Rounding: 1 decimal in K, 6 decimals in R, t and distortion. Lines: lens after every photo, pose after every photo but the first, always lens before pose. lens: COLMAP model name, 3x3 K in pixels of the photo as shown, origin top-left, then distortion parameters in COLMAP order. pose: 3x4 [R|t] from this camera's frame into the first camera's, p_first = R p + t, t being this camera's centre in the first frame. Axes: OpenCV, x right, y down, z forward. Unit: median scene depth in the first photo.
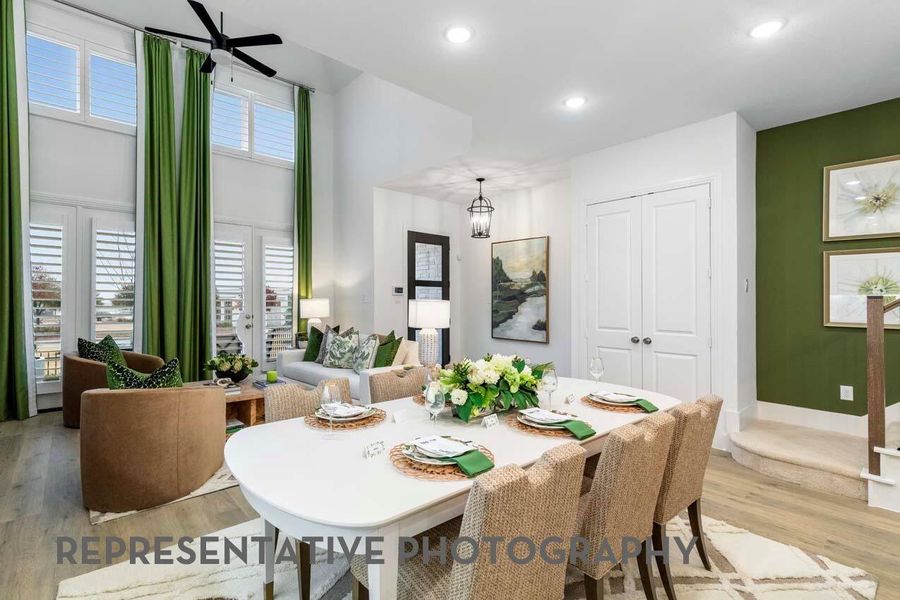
lens RADIAL K [[412.8, 0, 433.6], [0, 412.8, 297.9], [0, 0, 1]] dist [0.000431, -0.000061]
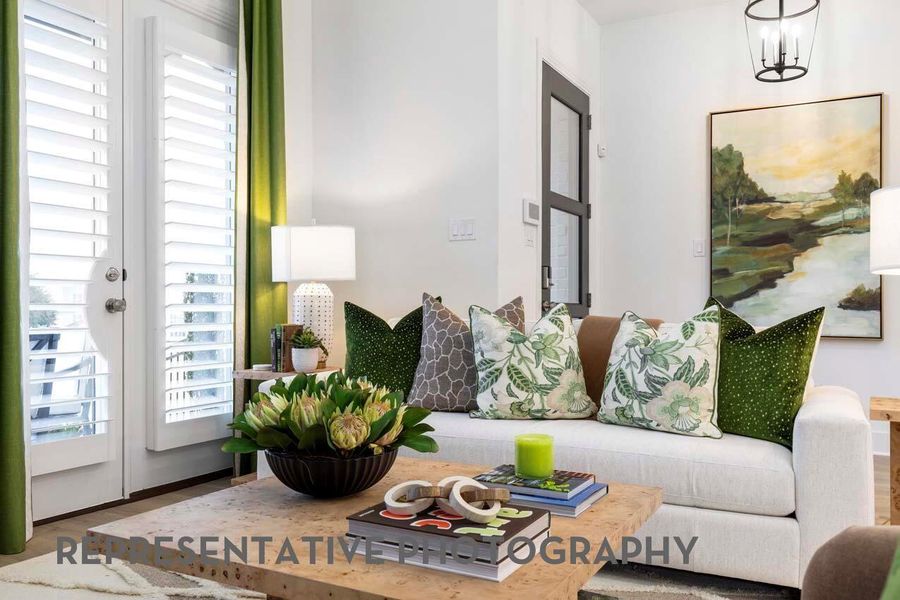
lens RADIAL K [[716.9, 0, 451.1], [0, 716.9, 311.9], [0, 0, 1]] dist [-0.012717, -0.003068]
pose [[0.940222, -0.006264, 0.340505, -0.386484], [0.001298, 0.999889, 0.014810, 0.065221], [-0.340560, -0.013483, 0.940126, 0.417962]]
